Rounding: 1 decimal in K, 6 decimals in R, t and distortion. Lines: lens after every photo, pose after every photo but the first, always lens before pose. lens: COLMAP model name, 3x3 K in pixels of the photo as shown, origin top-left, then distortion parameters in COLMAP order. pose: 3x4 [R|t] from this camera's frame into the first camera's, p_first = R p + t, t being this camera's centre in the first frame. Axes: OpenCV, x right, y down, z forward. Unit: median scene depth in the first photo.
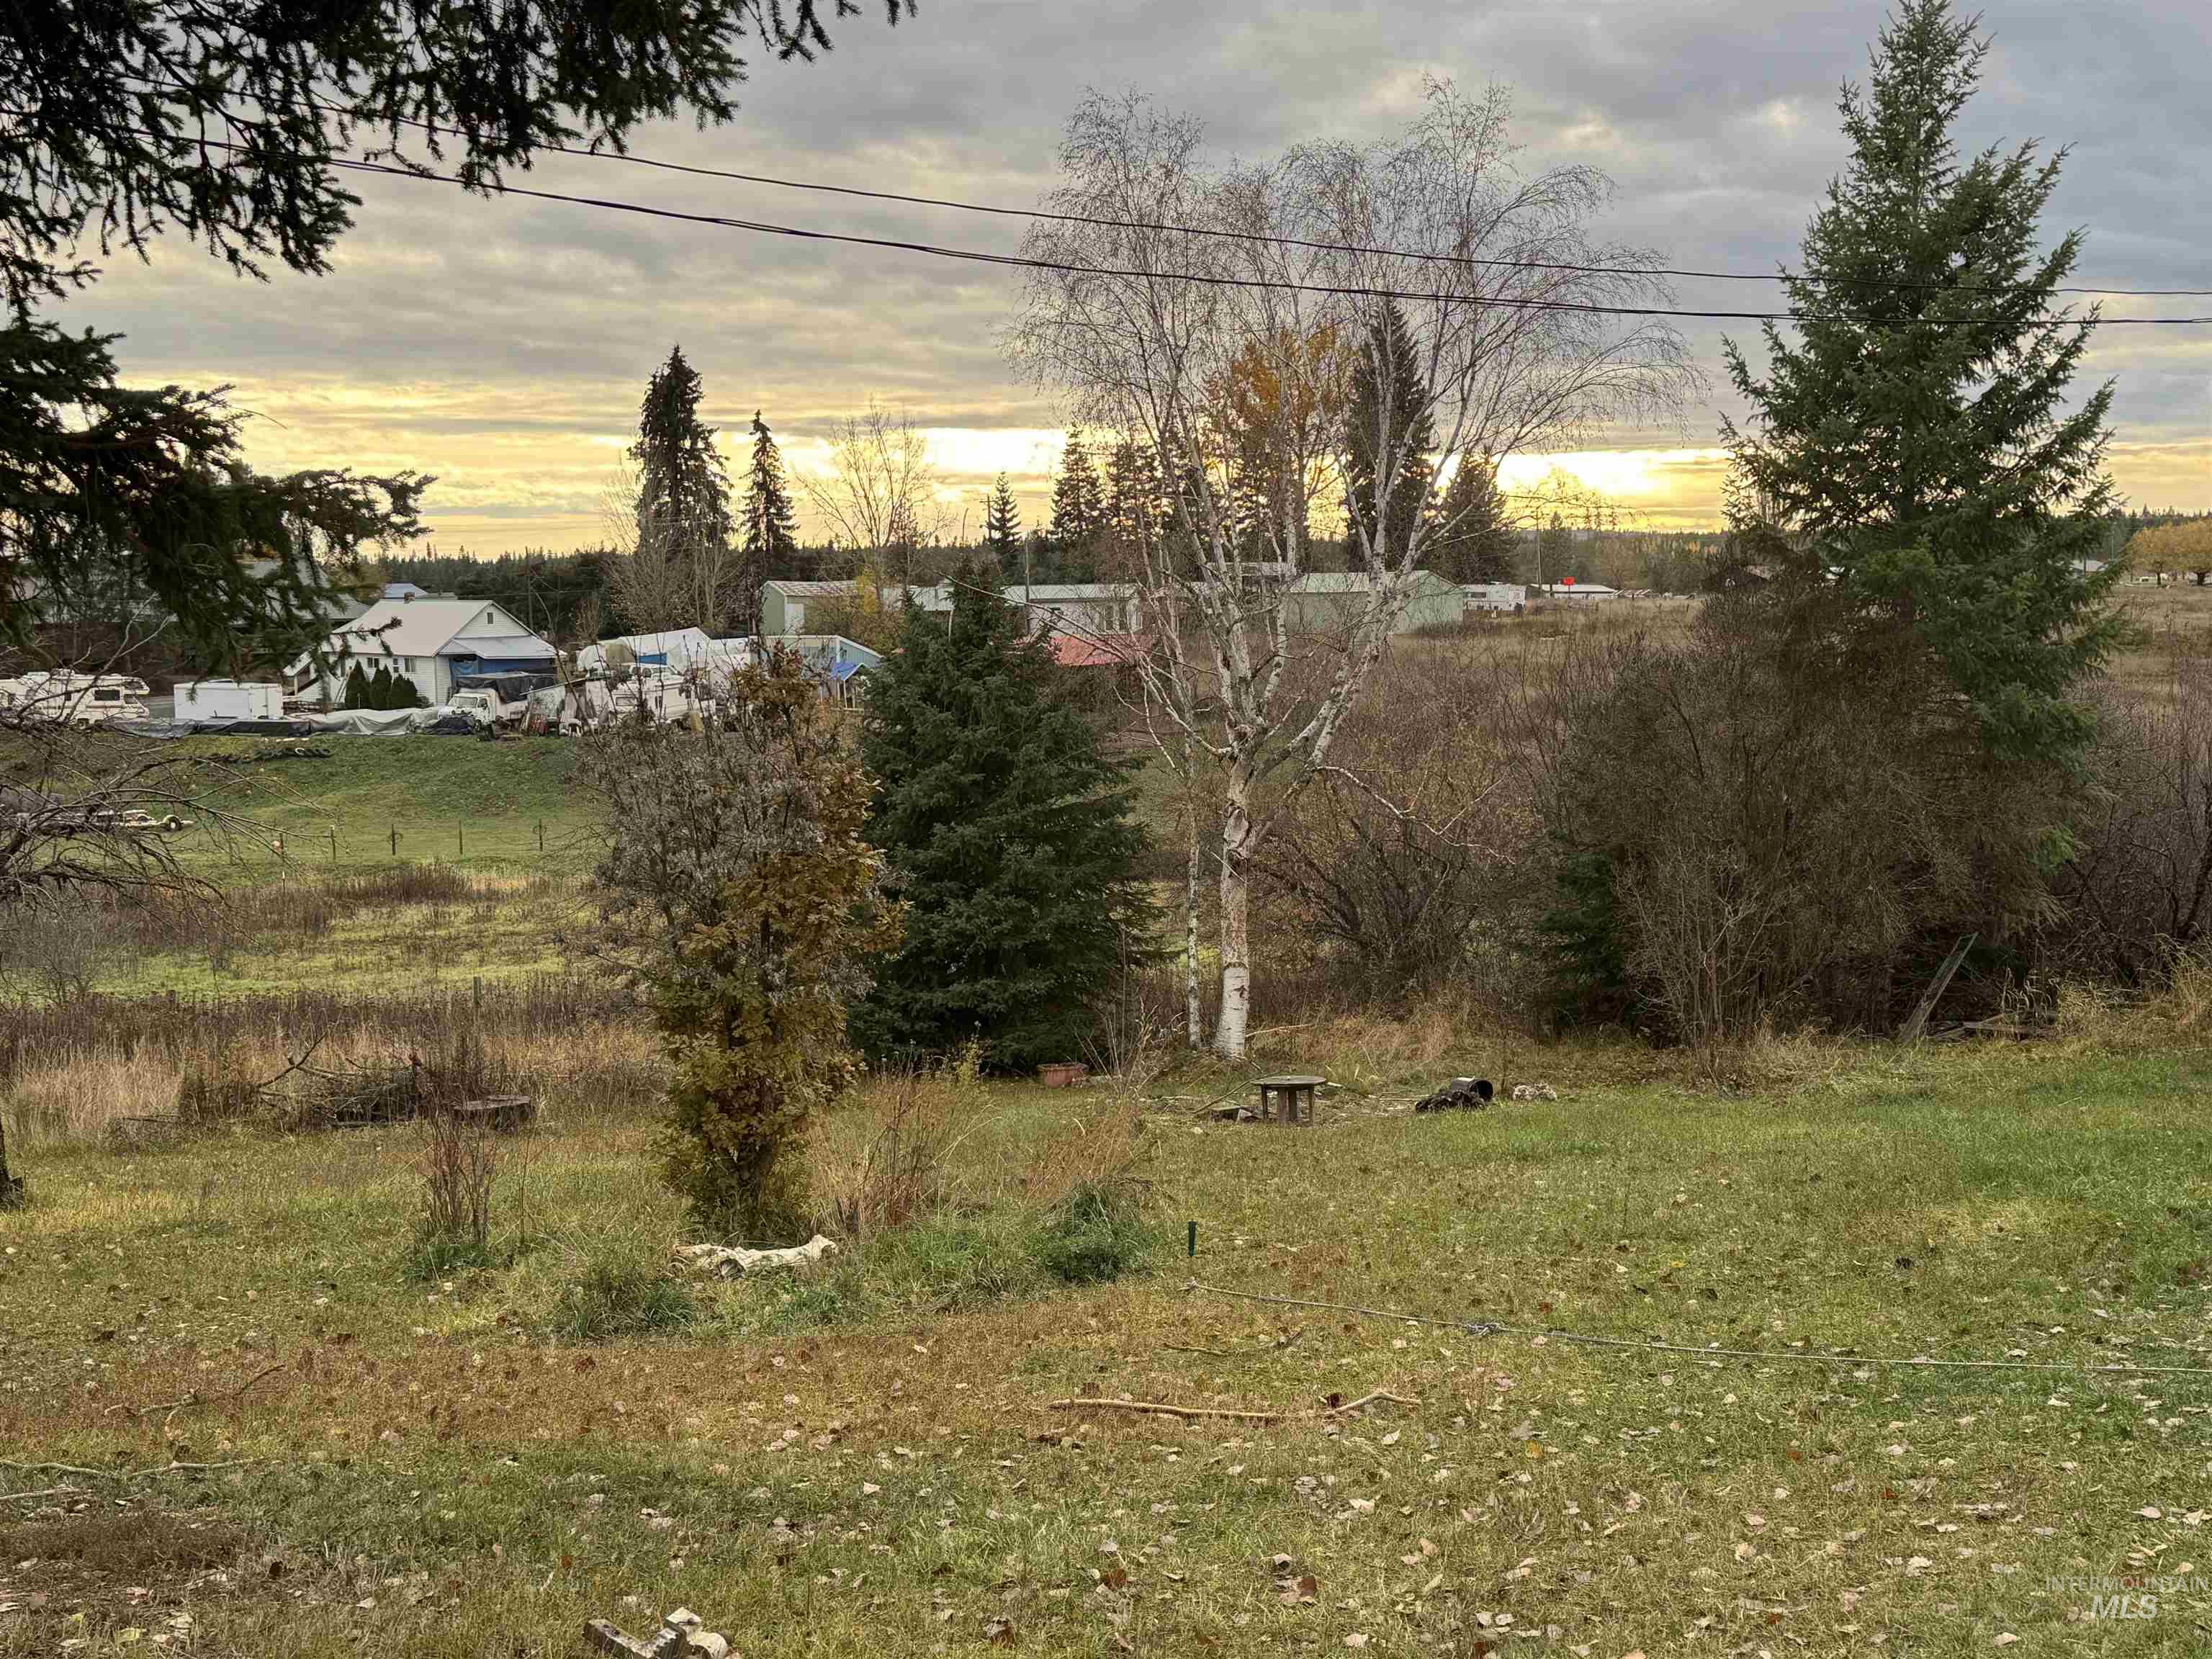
lens RADIAL K [[2510.3, 0, 1096.5], [0, 2510.3, 825.1], [0, 0, 1]] dist [0.035522, 0.000000]
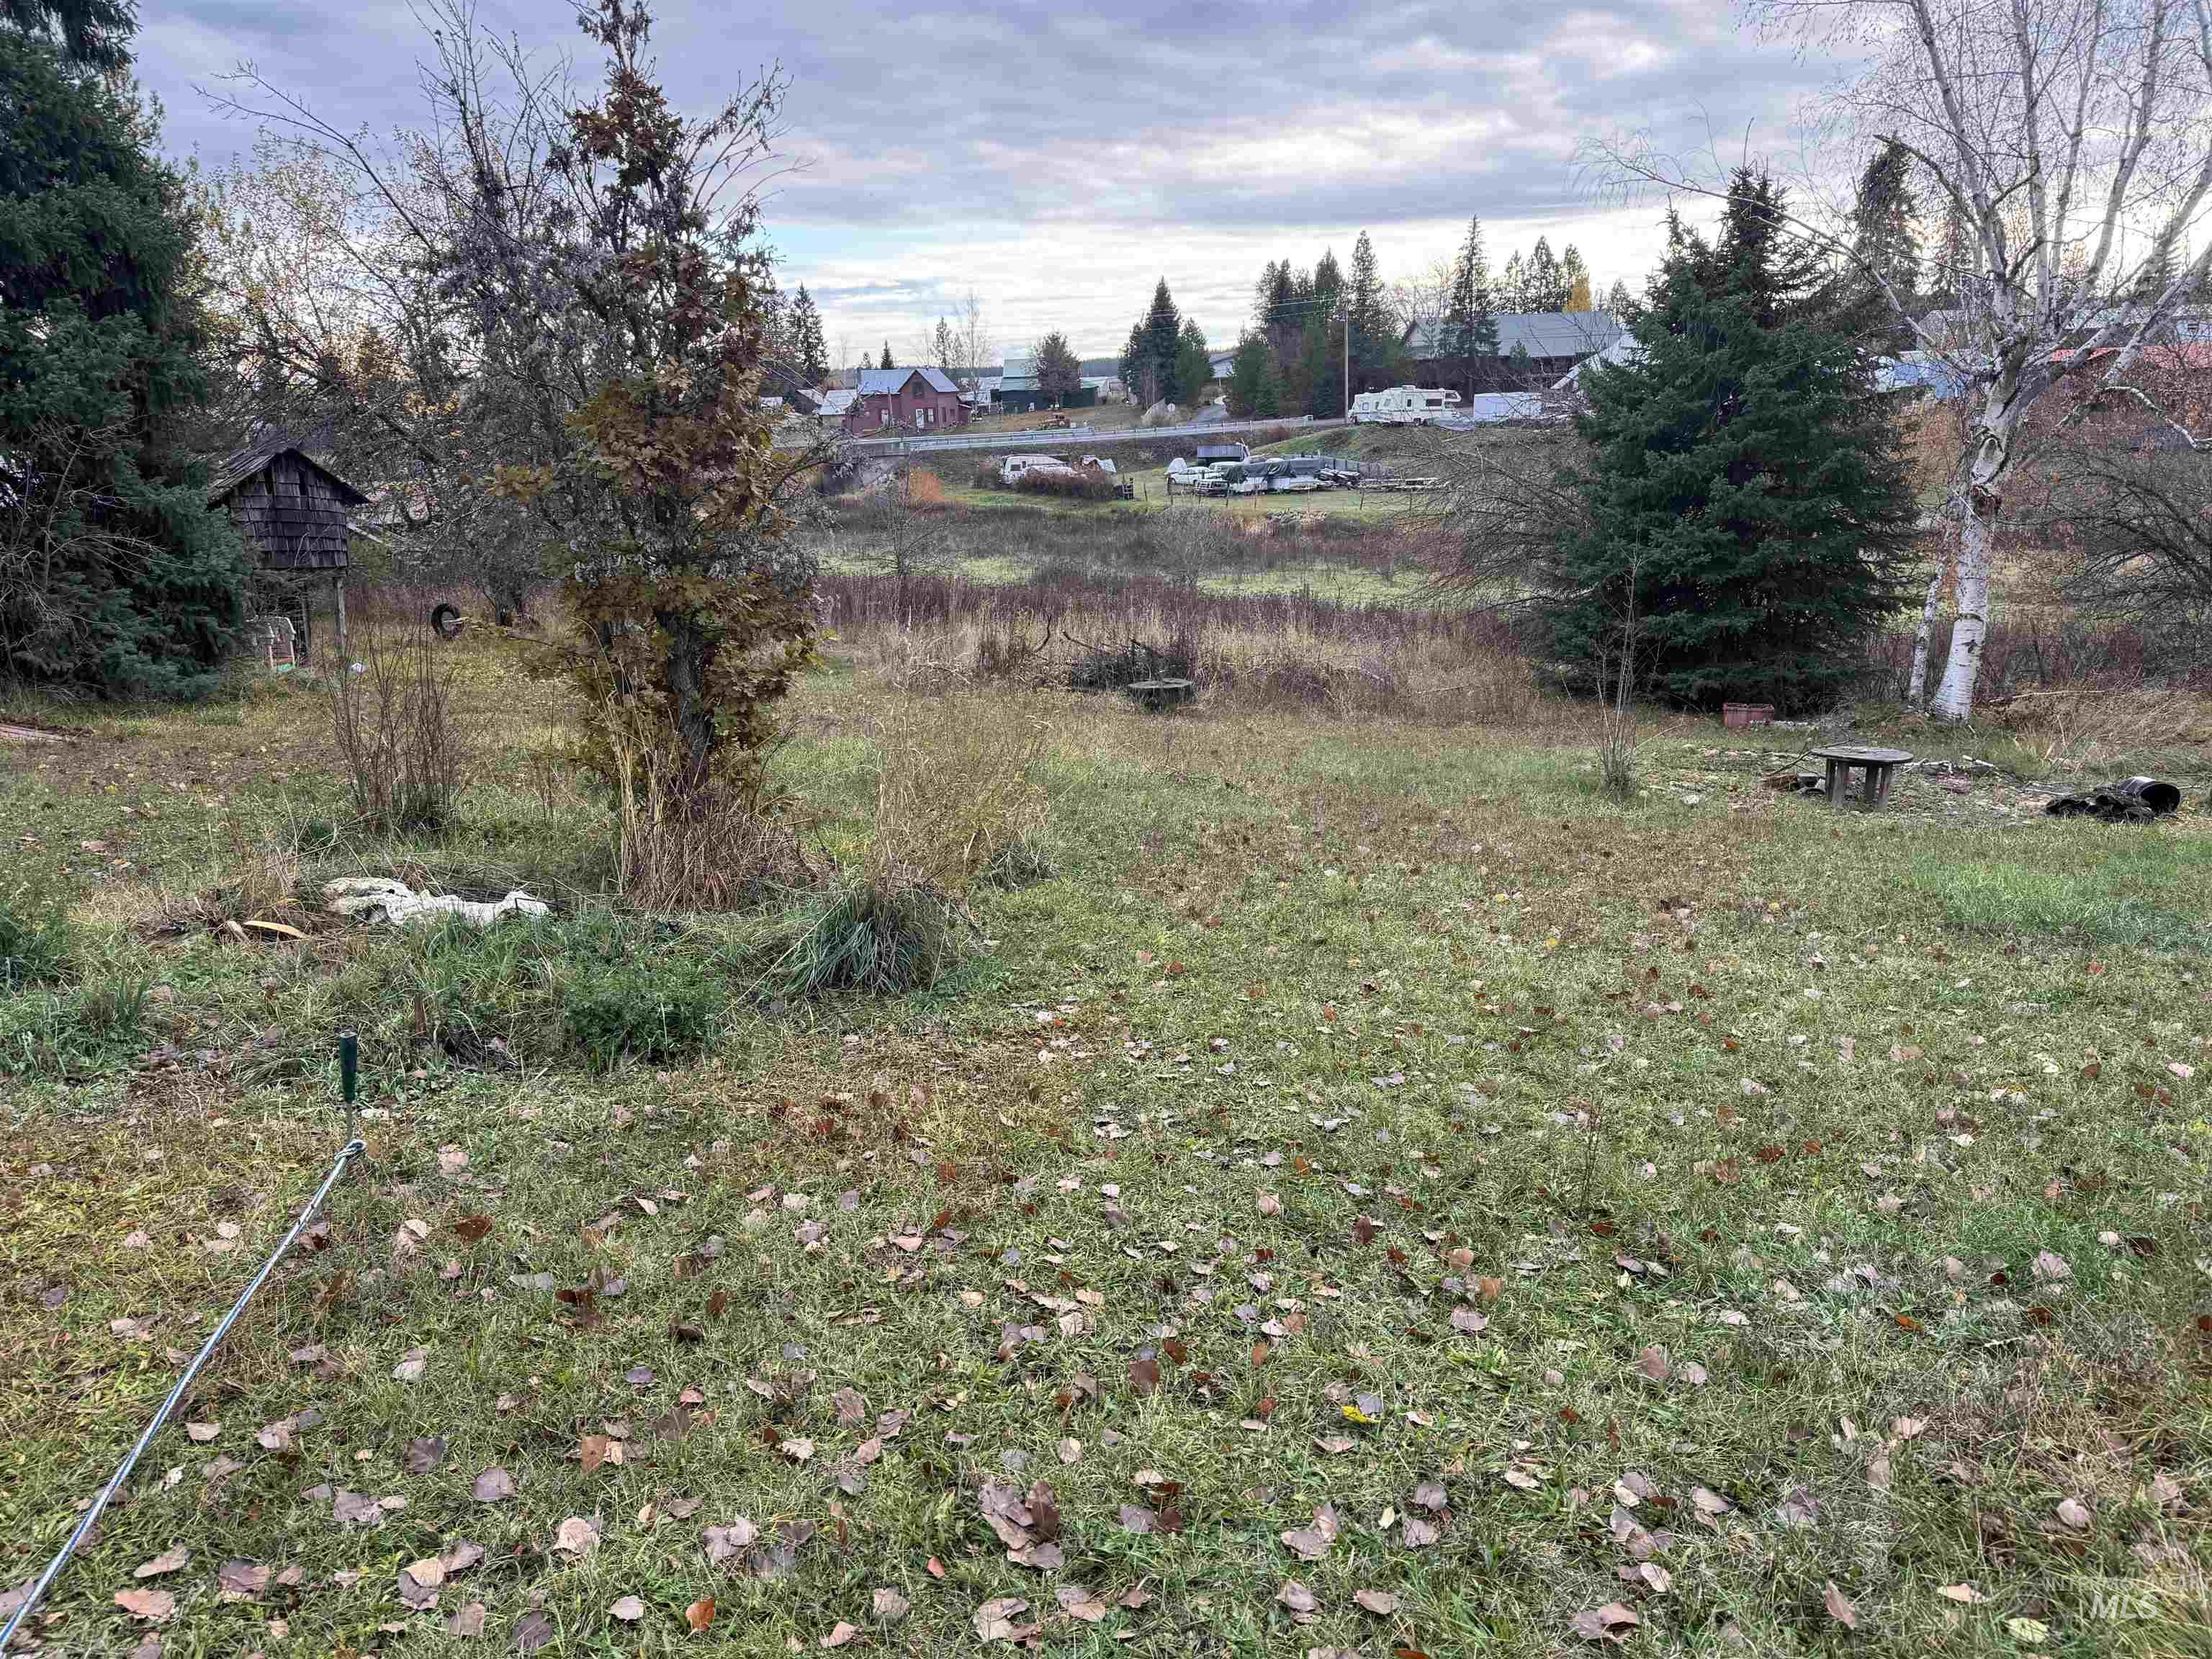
lens RADIAL K [[1533.9, 0, 1102.5], [0, 1533.9, 824.0], [0, 0, 1]] dist [-0.006991, -0.007747]
pose [[0.792199, 0.152084, -0.591009, 0.104591], [-0.028166, 0.976529, 0.213536, 0.014449], [0.609612, -0.152517, 0.777889, 0.269345]]
